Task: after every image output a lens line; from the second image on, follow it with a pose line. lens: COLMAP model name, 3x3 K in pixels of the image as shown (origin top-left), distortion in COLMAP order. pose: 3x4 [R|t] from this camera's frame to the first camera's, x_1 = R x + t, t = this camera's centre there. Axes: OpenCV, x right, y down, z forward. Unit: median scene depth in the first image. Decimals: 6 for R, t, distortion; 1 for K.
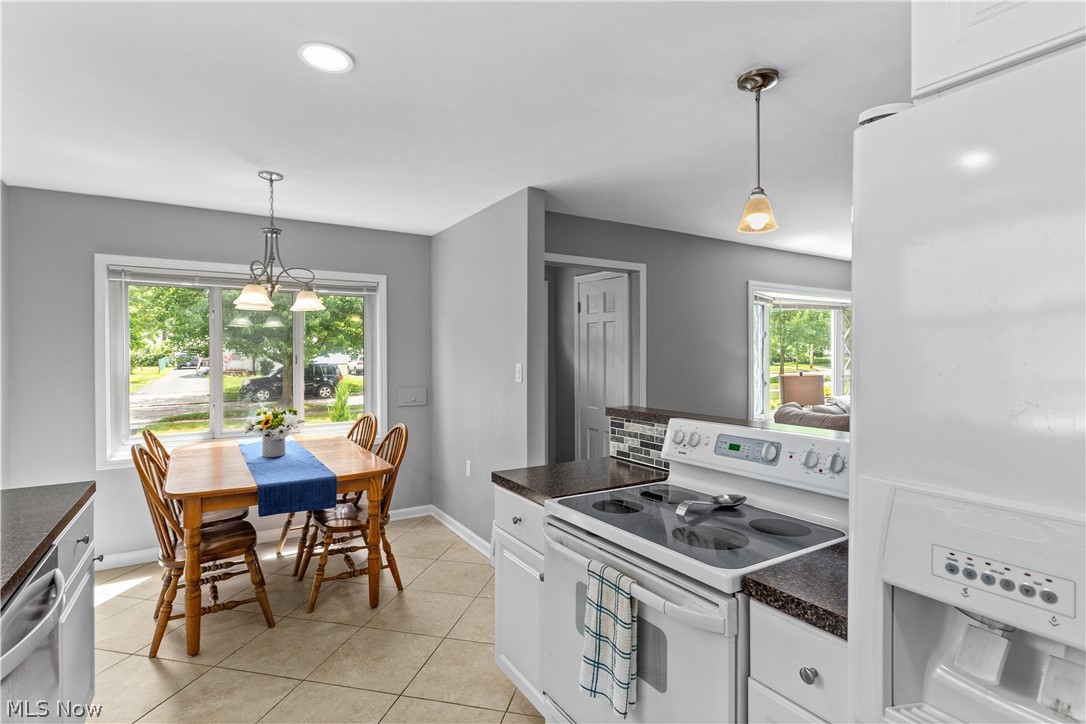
lens RADIAL K [[521.8, 0, 542.0], [0, 521.8, 358.0], [0, 0, 1]] dist [-0.003539, -0.000353]
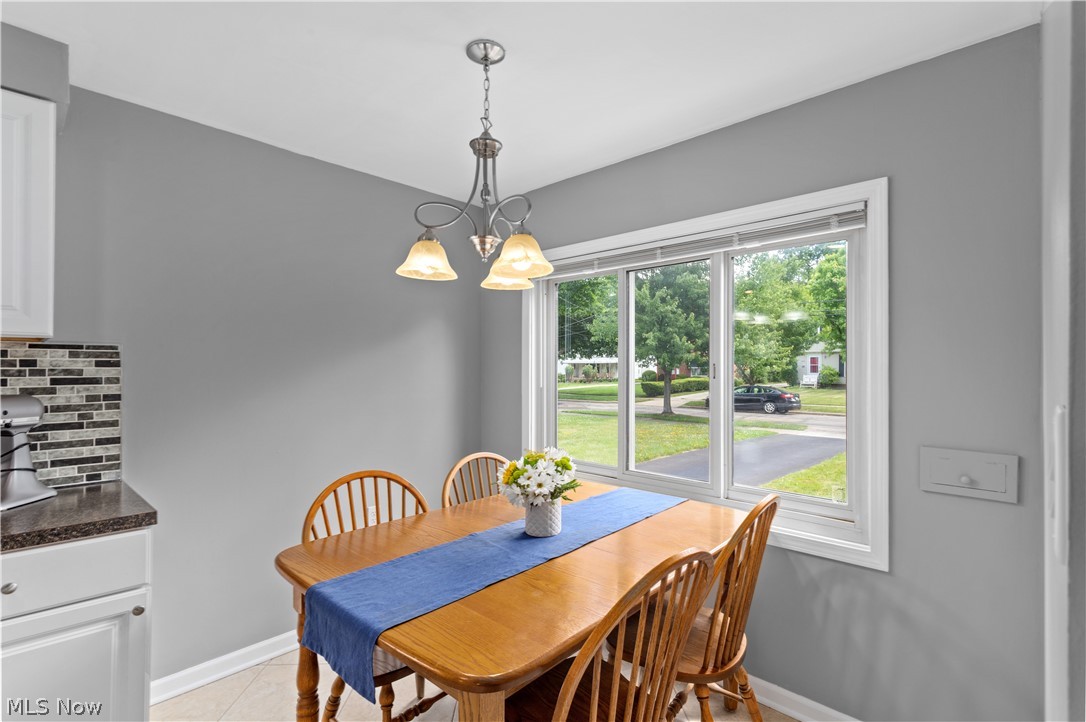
lens RADIAL K [[521.8, 0, 542.3], [0, 521.8, 362.5], [0, 0, 1]] dist [-0.003539, -0.000353]
pose [[0.256608, -0.009487, -0.966469, 0.043714], [-0.014055, 0.999809, -0.013546, 0.004519], [0.966413, 0.017060, 0.256425, 0.626047]]
